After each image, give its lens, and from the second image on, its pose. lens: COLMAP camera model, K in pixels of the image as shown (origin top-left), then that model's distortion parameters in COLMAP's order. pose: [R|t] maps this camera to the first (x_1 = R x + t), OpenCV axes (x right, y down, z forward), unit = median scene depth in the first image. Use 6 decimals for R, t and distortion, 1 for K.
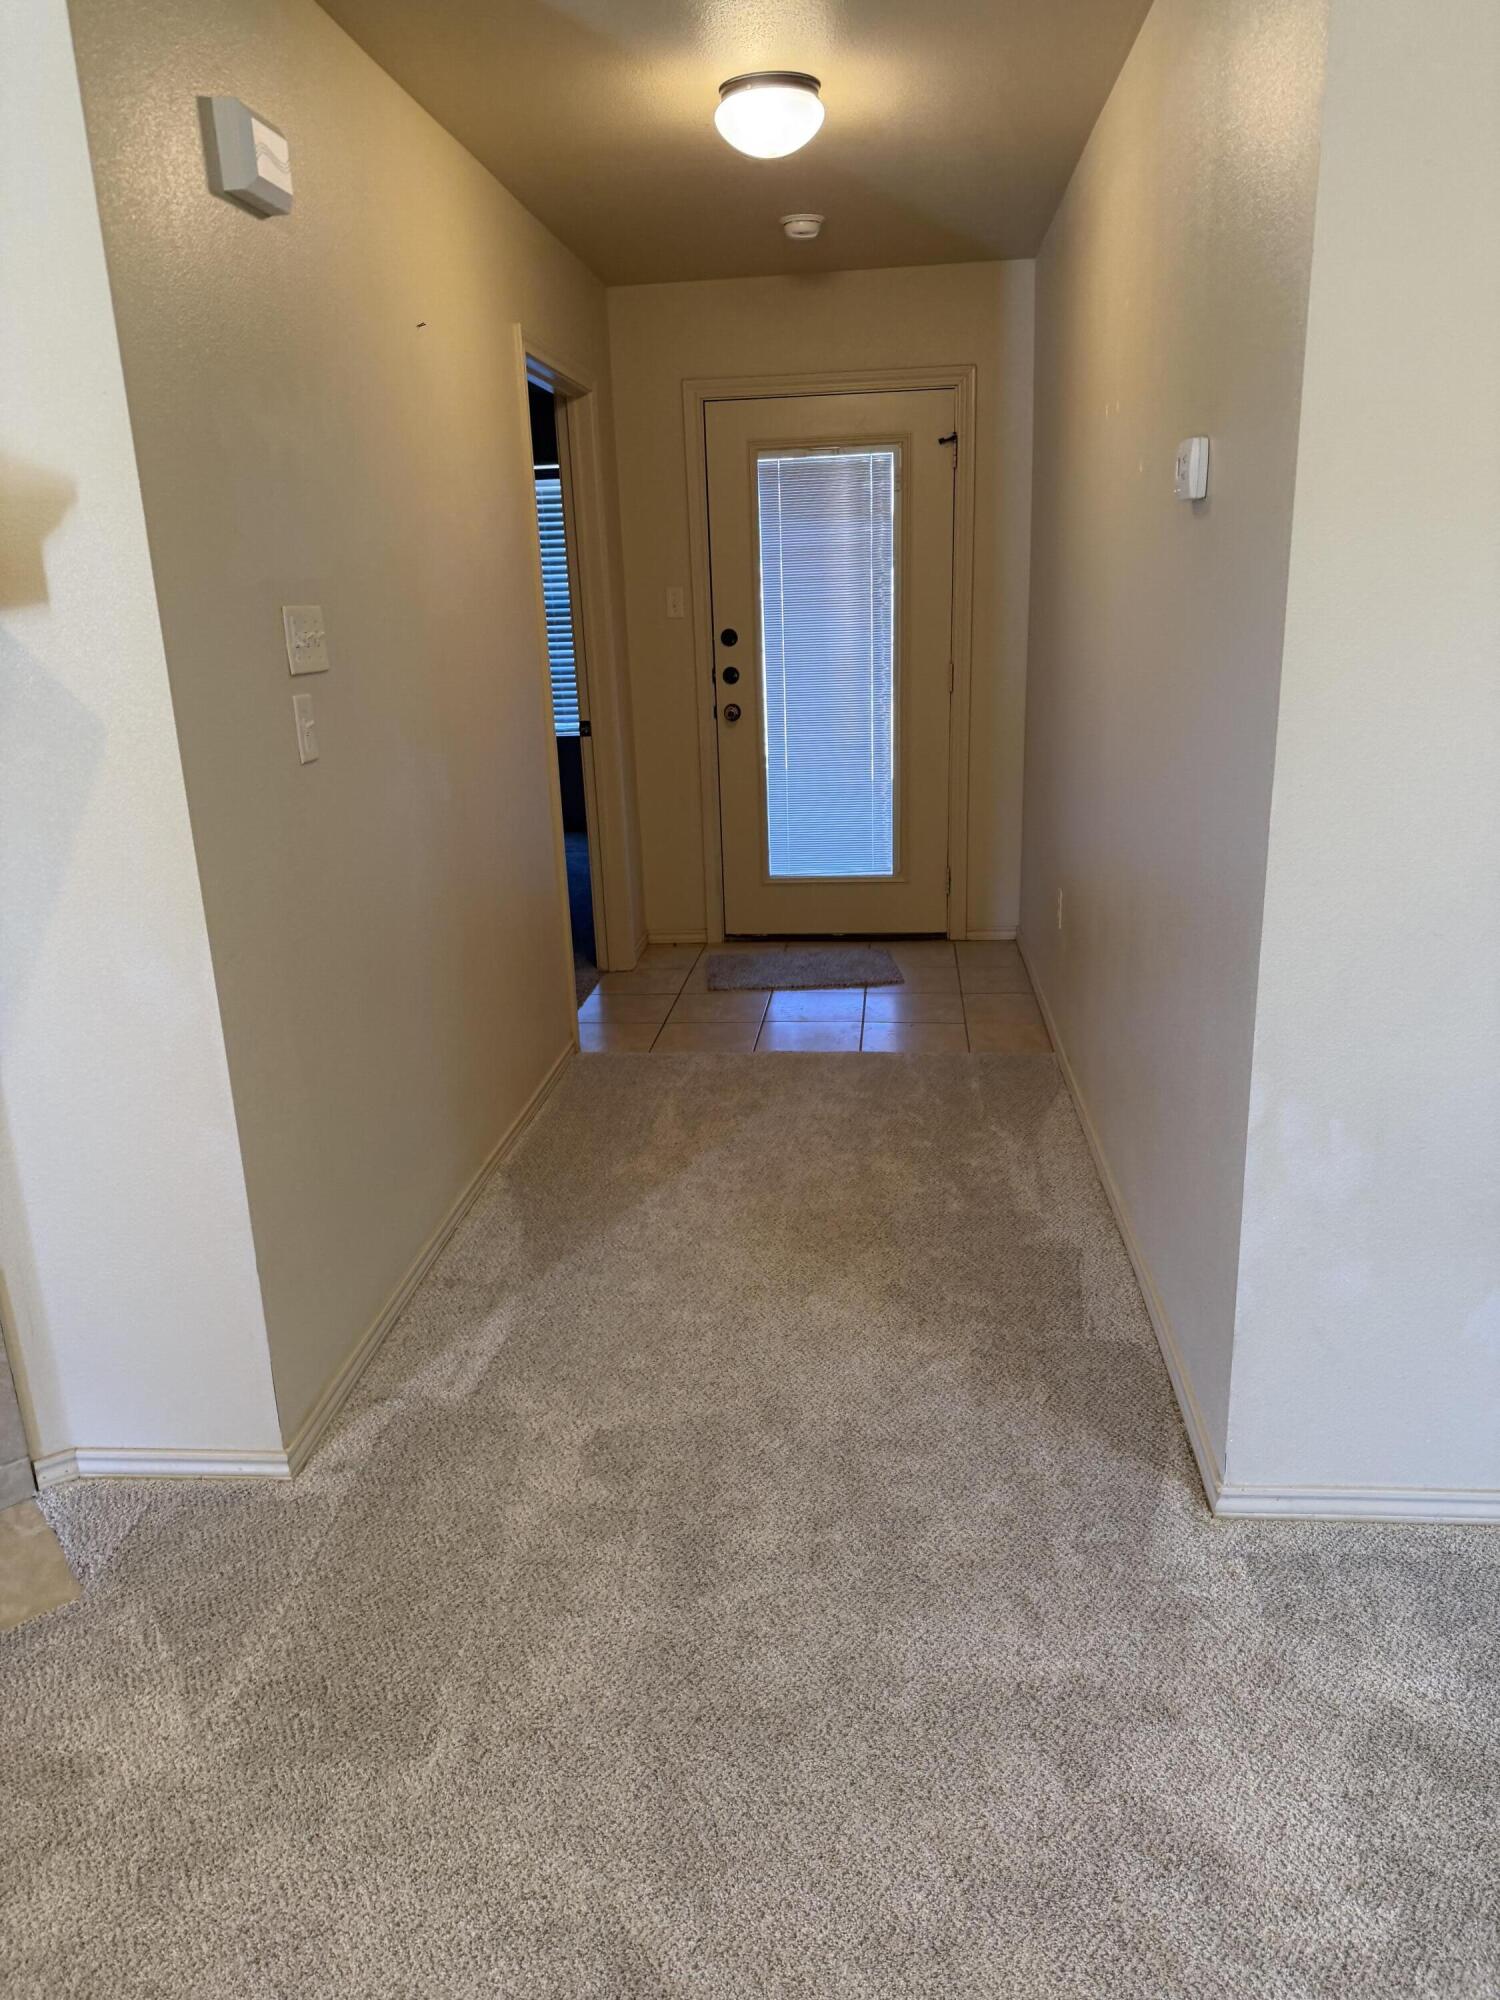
lens RADIAL K [[1402.7, 0, 715.7], [0, 1402.7, 1002.6], [0, 0, 1]] dist [0.042640, -0.042751]
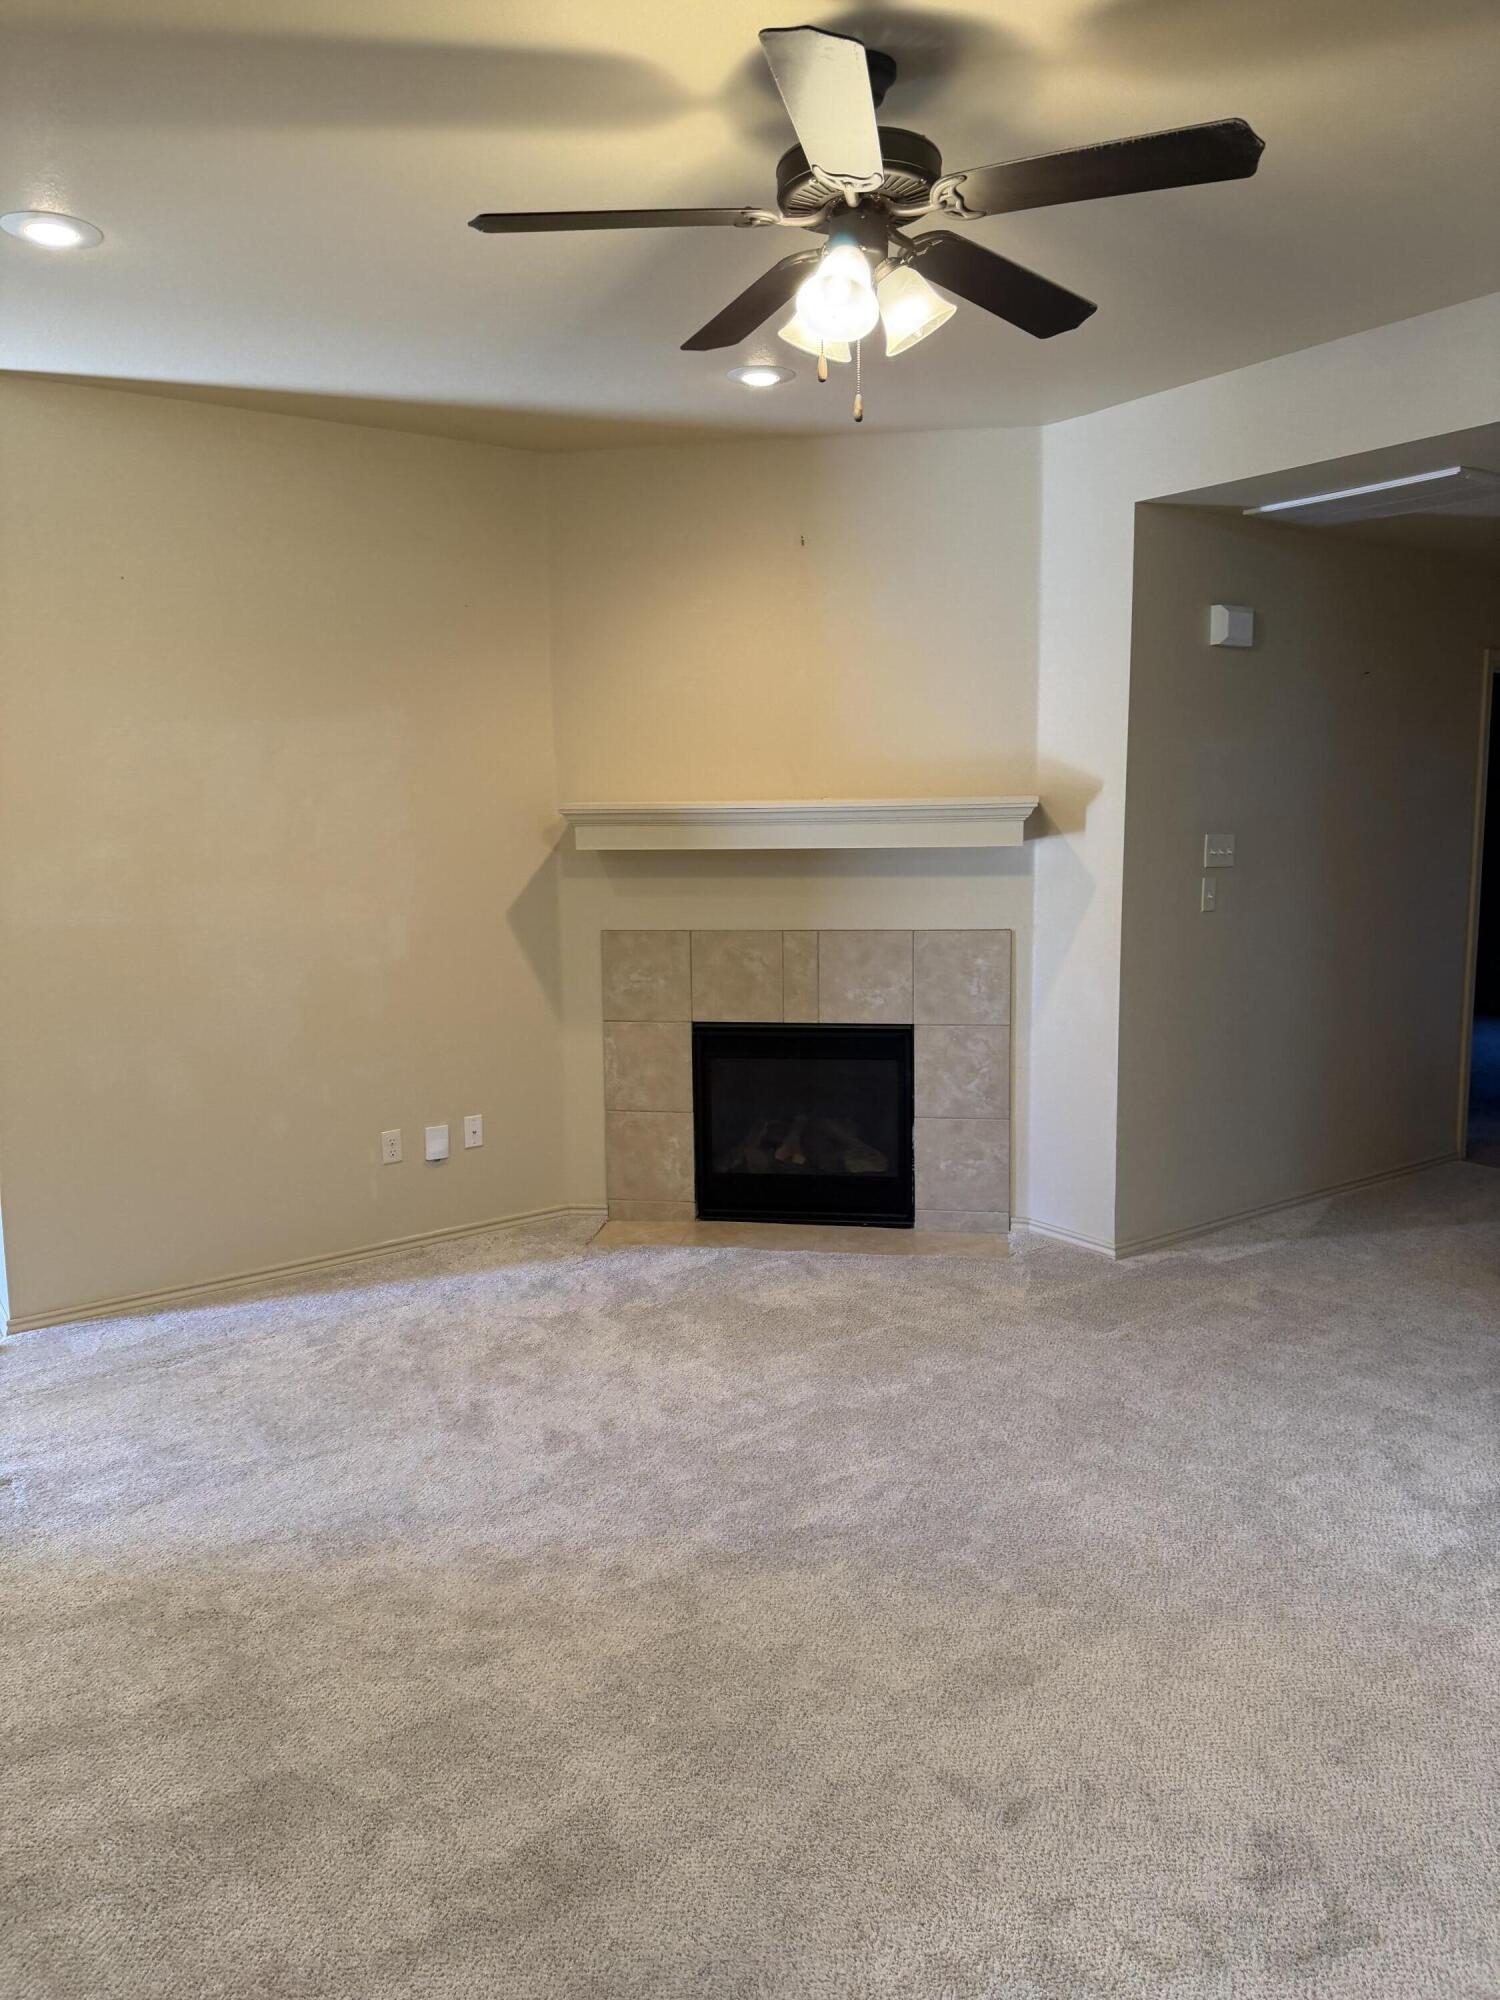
lens RADIAL K [[1402.7, 0, 746.5], [0, 1402.7, 996.1], [0, 0, 1]] dist [0.042640, -0.042751]
pose [[0.680673, 0.138894, -0.719300, 0.732052], [-0.237607, 0.970640, -0.037421, 0.178257], [0.692984, 0.196382, 0.693691, -0.818817]]
